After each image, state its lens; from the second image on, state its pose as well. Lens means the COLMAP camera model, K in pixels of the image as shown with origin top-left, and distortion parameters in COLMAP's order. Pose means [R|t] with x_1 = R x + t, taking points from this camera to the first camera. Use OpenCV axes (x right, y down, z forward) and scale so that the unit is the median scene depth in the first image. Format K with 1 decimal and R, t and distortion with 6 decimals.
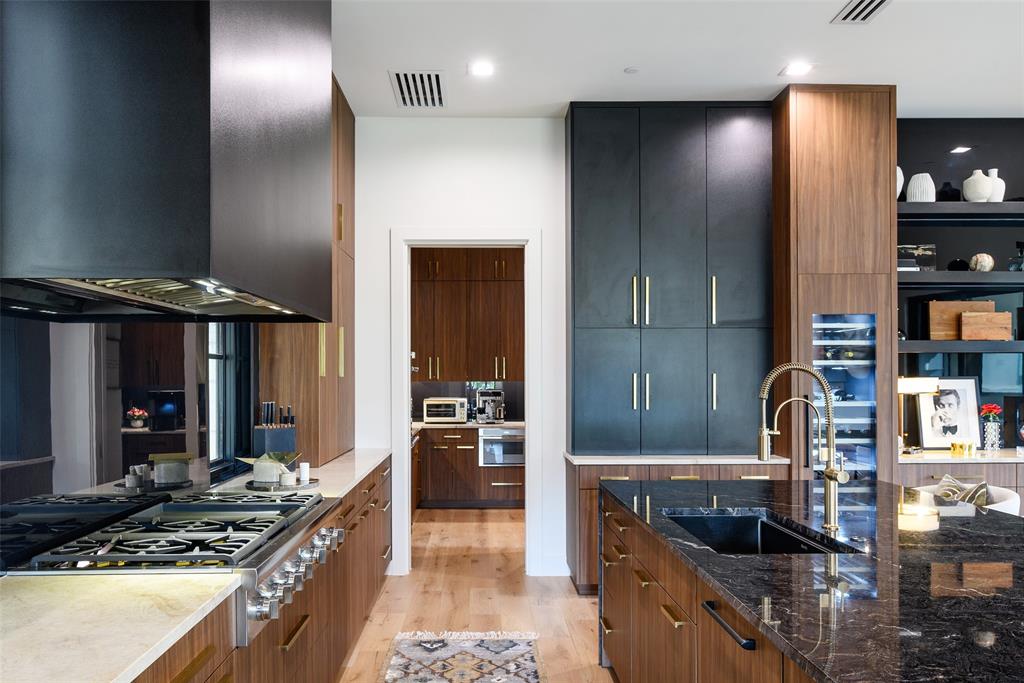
lens RADIAL K [[759.7, 0, 488.7], [0, 759.7, 372.9], [0, 0, 1]] dist [0.000832, 0.000262]
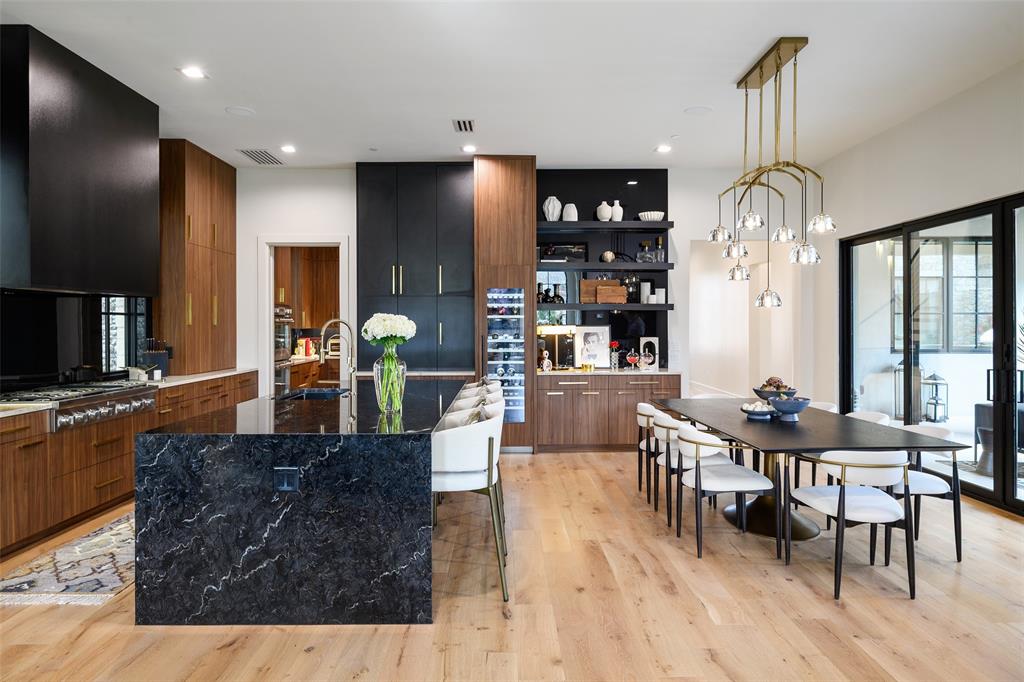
lens RADIAL K [[634.0, 0, 513.7], [0, 634.0, 324.8], [0, 0, 1]] dist [0.000941, 0.000883]
pose [[0.999972, 0.001541, 0.007291, 0.473623], [-0.001581, 0.999984, 0.005522, -0.002891], [-0.007283, -0.005533, 0.999958, -0.436918]]
